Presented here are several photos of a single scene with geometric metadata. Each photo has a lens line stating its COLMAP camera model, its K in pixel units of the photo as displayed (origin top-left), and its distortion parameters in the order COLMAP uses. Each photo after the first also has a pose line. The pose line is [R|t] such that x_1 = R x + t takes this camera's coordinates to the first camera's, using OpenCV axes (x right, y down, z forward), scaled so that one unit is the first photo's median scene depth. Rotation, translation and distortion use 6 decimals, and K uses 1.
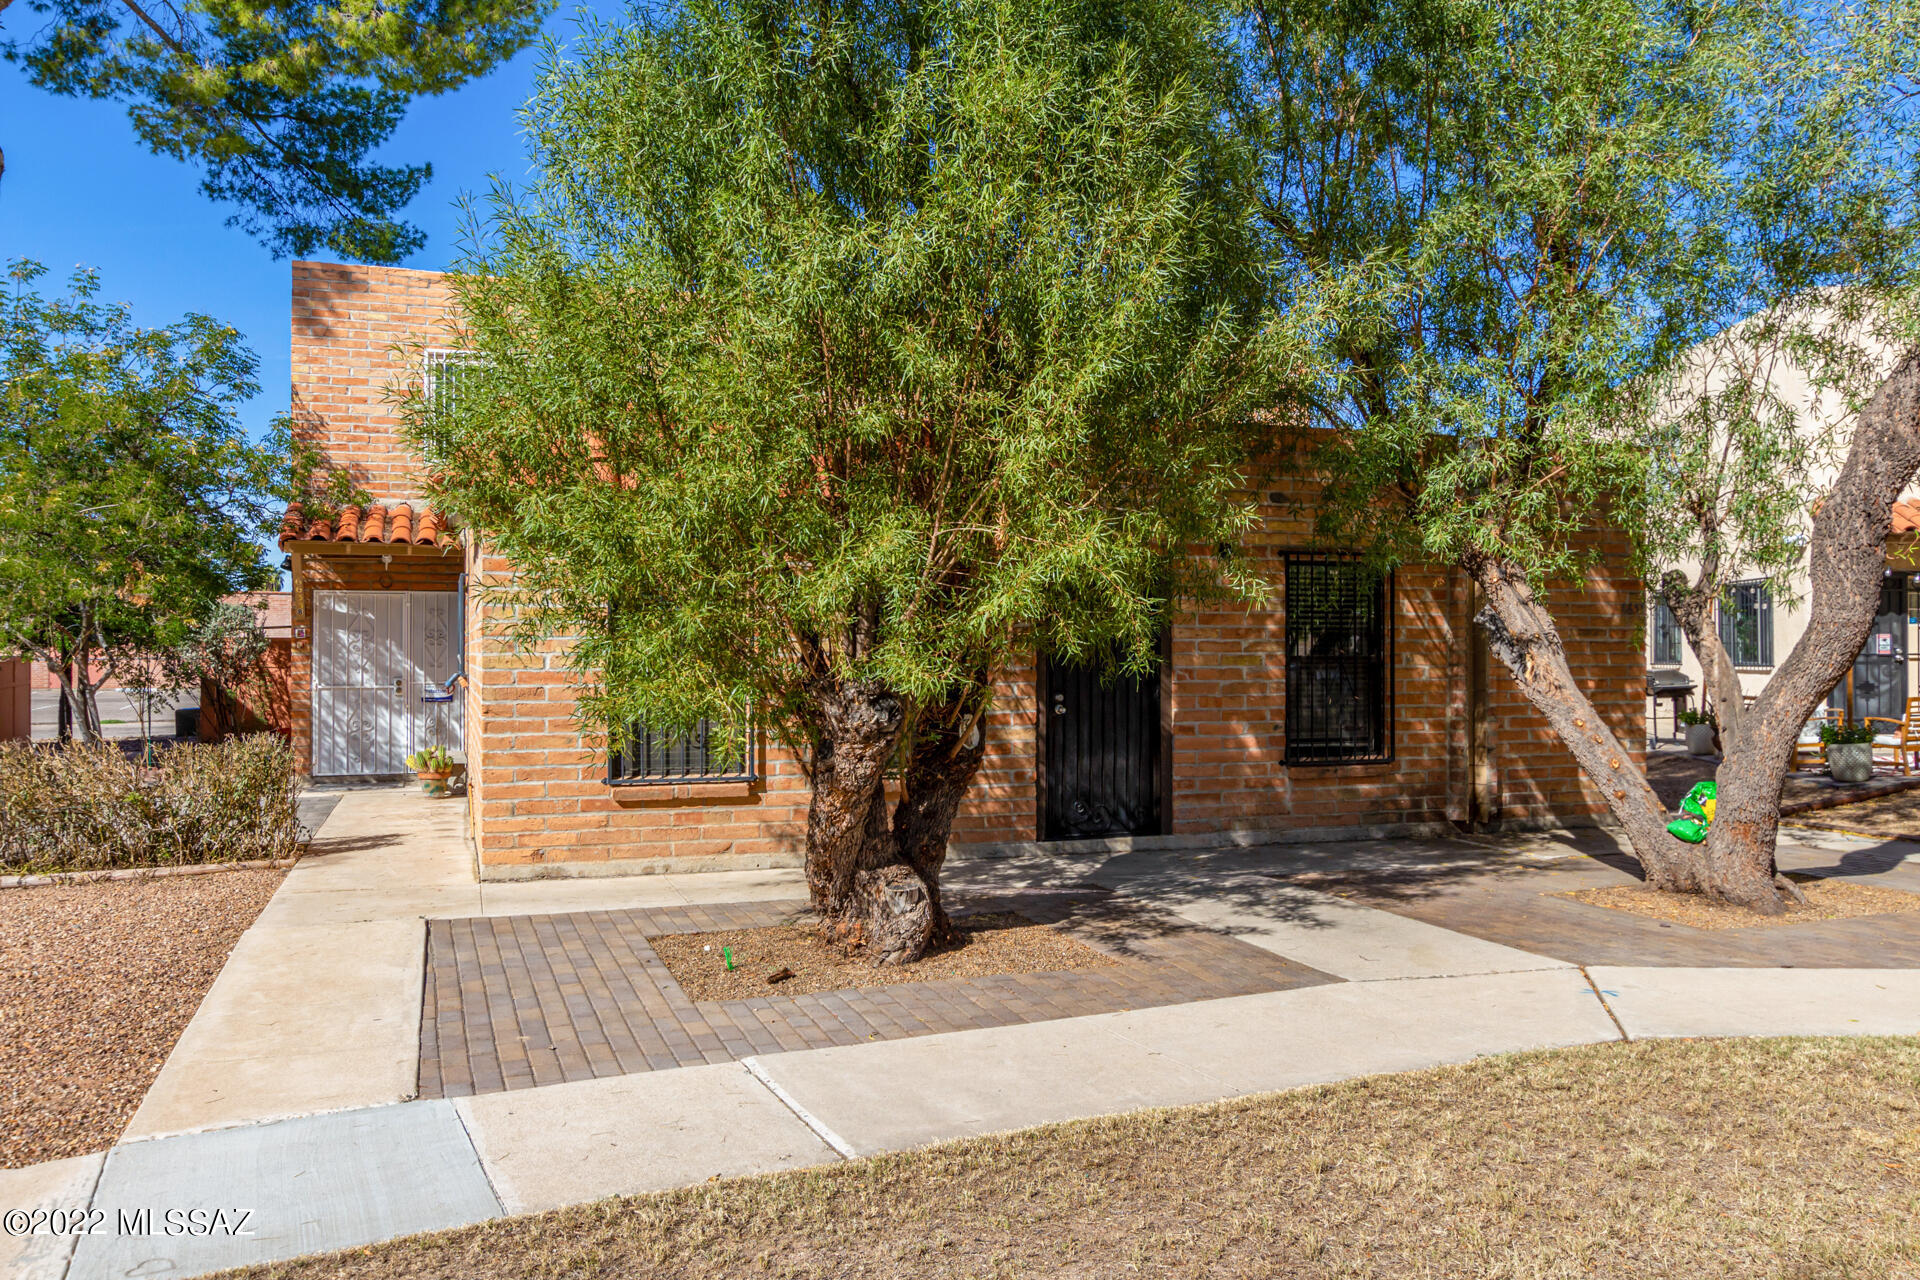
lens RADIAL K [[1482.4, 0, 960.0], [0, 1482.4, 640.0], [0, 0, 1]] dist [-0.007123, -0.005829]
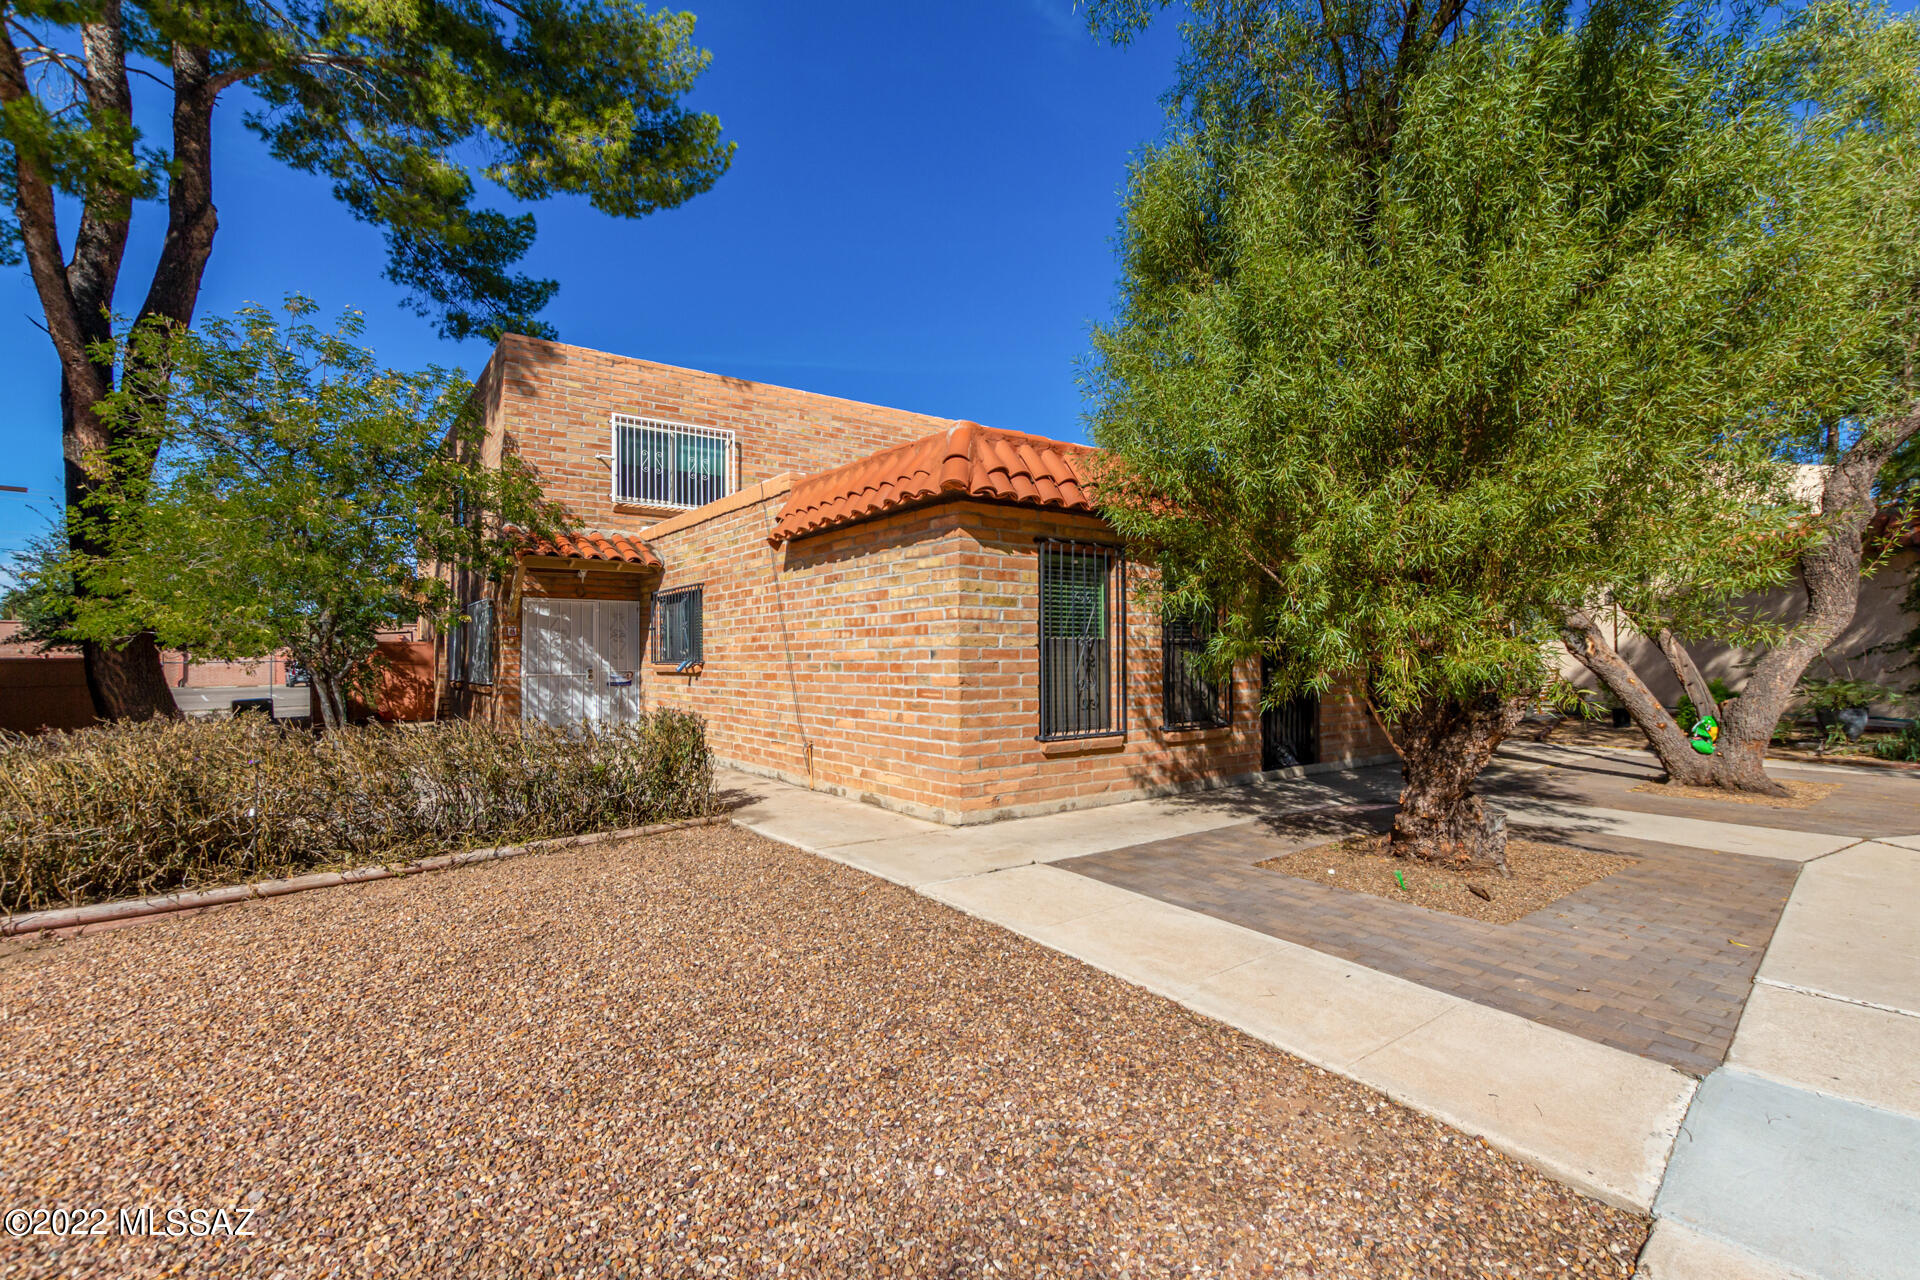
lens RADIAL K [[868.3, 0, 970.3], [0, 868.3, 648.7], [0, 0, 1]] dist [-0.001167, -0.000760]
pose [[0.954820, -0.001540, 0.297180, -0.292074], [0.002722, 0.999990, -0.003566, 0.013184], [-0.297171, 0.004214, 0.954815, 0.185304]]
